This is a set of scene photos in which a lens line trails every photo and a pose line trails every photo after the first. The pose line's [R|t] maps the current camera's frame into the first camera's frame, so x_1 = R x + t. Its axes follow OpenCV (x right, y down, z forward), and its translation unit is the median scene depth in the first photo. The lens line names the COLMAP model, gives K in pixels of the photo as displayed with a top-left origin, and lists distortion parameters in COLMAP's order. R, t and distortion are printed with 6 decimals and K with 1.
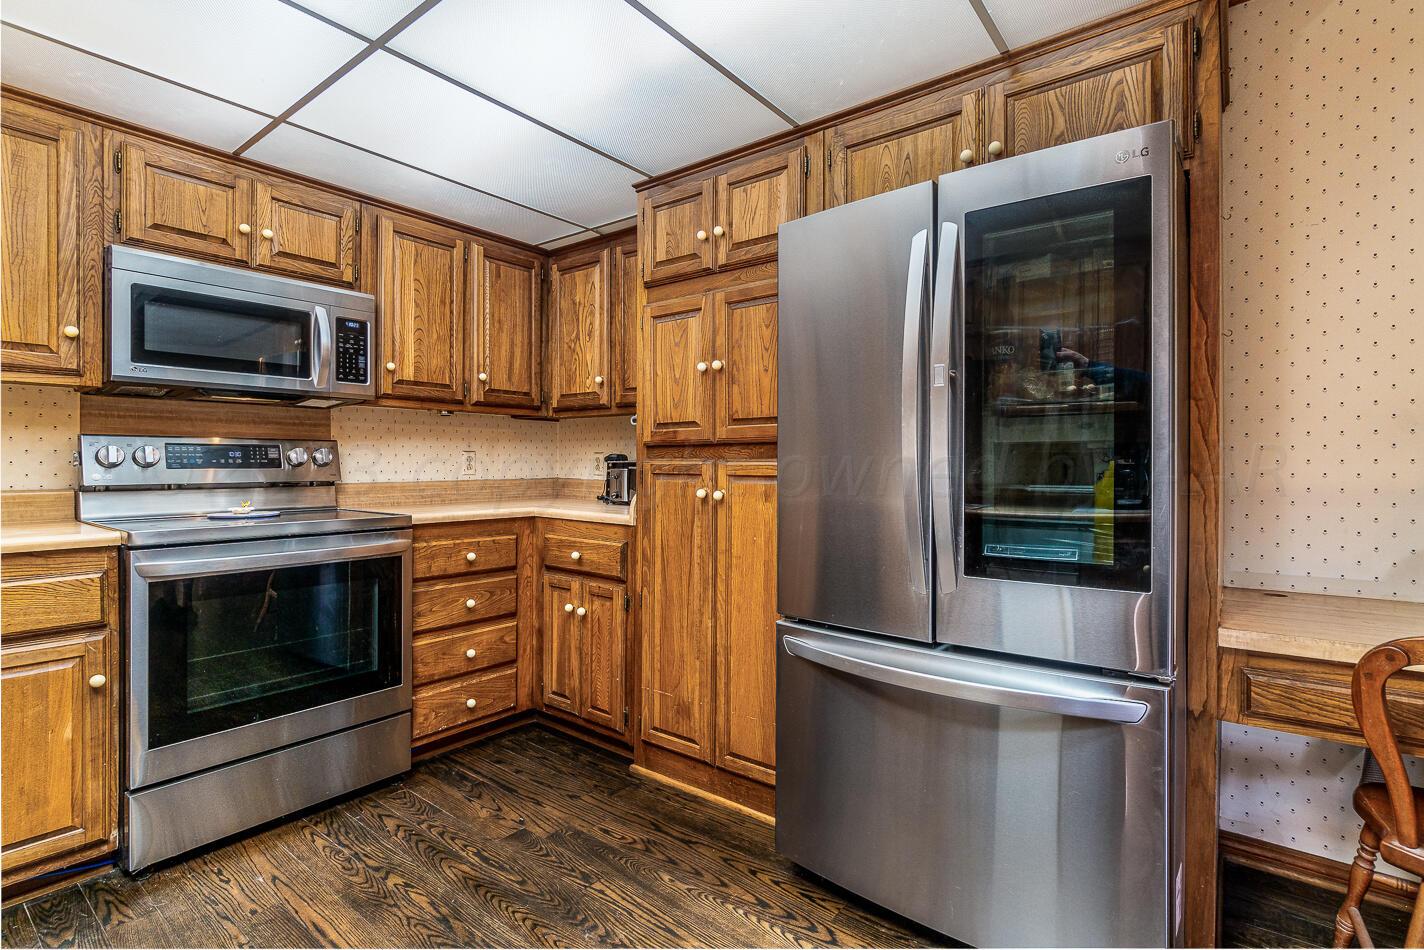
lens RADIAL K [[670.8, 0, 712.6], [0, 670.8, 465.9], [0, 0, 1]] dist [-0.001925, -0.000731]
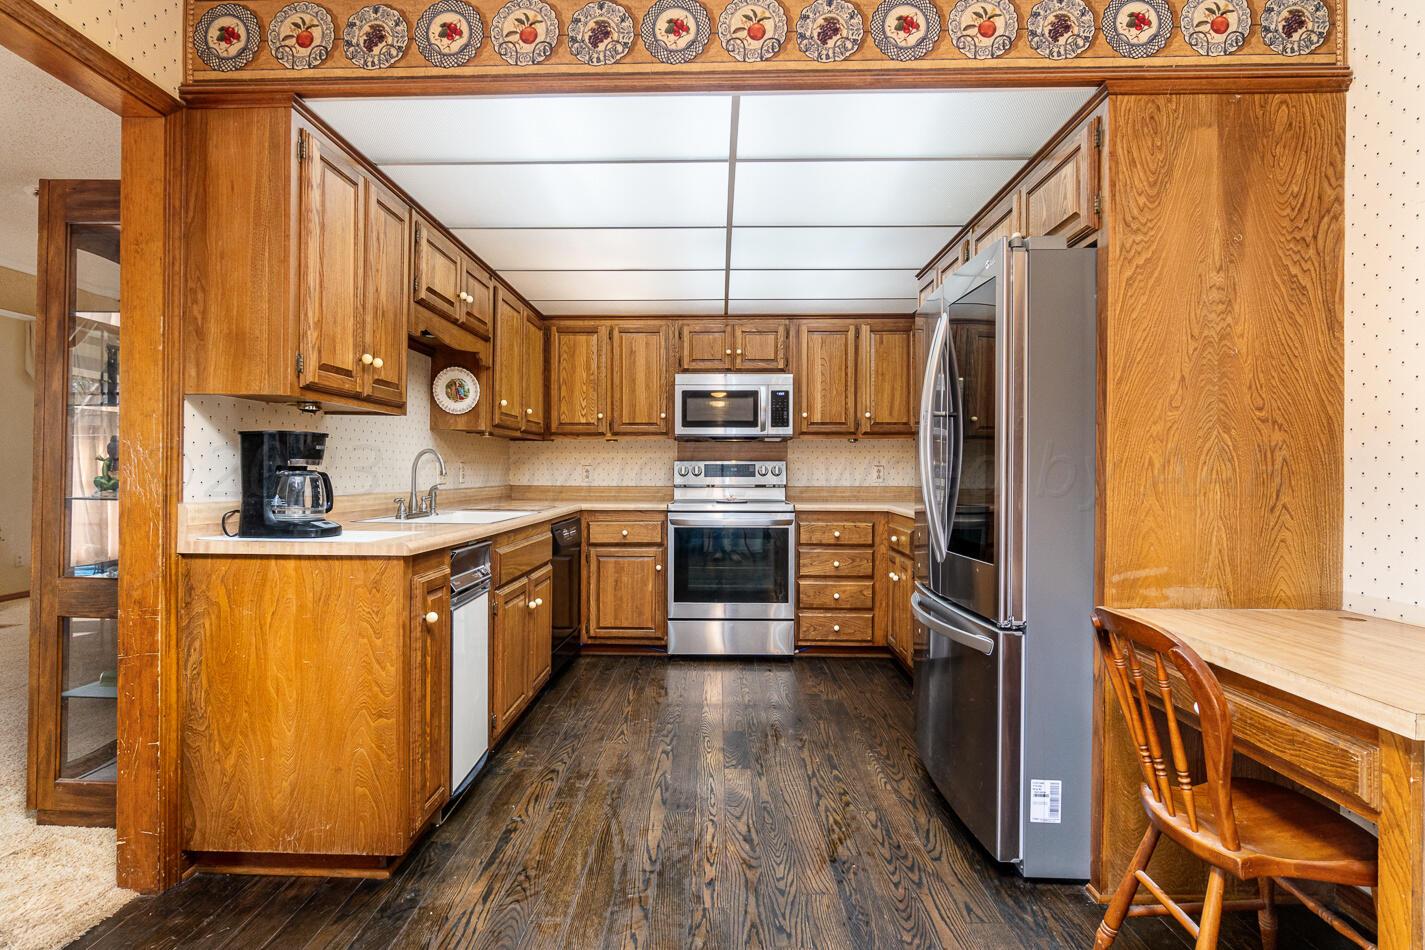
lens RADIAL K [[671.2, 0, 709.6], [0, 671.2, 475.1], [0, 0, 1]] dist [-0.001925, -0.000731]
pose [[0.601070, 0.000100, -0.799197, 0.714443], [-0.003707, 0.999990, -0.002663, 0.003734], [0.799188, 0.004563, 0.601064, -0.176505]]
